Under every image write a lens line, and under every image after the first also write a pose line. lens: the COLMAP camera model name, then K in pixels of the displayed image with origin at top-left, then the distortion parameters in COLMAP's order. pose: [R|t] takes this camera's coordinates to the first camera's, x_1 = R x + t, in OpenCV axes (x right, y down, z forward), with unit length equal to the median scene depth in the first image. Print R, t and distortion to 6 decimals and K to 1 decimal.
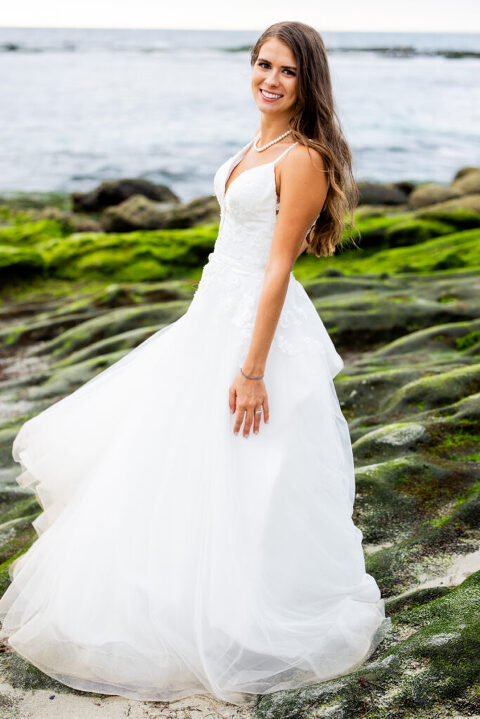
lens RADIAL K [[1434.8, 0, 240.0], [0, 1434.8, 359.5], [0, 0, 1]] dist [0.085032, 0.078390]
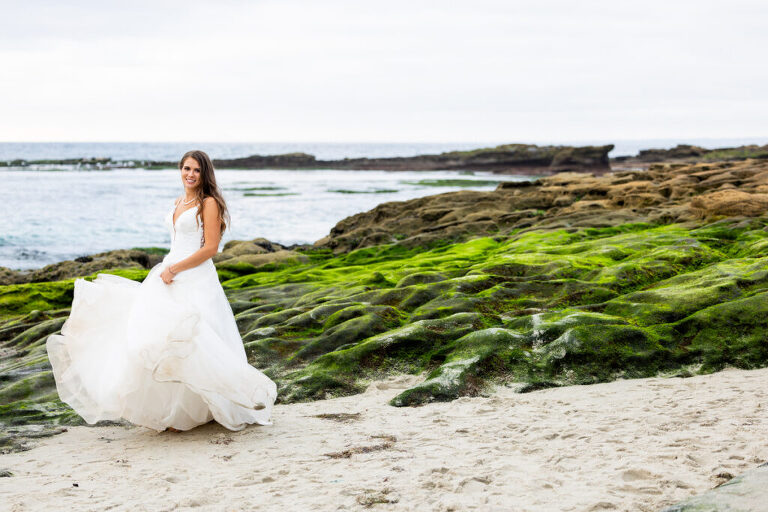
lens RADIAL K [[1542.4, 0, 384.0], [0, 1542.4, 256.0], [0, 0, 1]] dist [-0.001607, -0.120650]
pose [[0.954517, -0.030317, 0.296612, -0.258024], [0.074280, 0.987630, -0.138090, 0.174957], [-0.288756, 0.153841, 0.944962, -0.814927]]
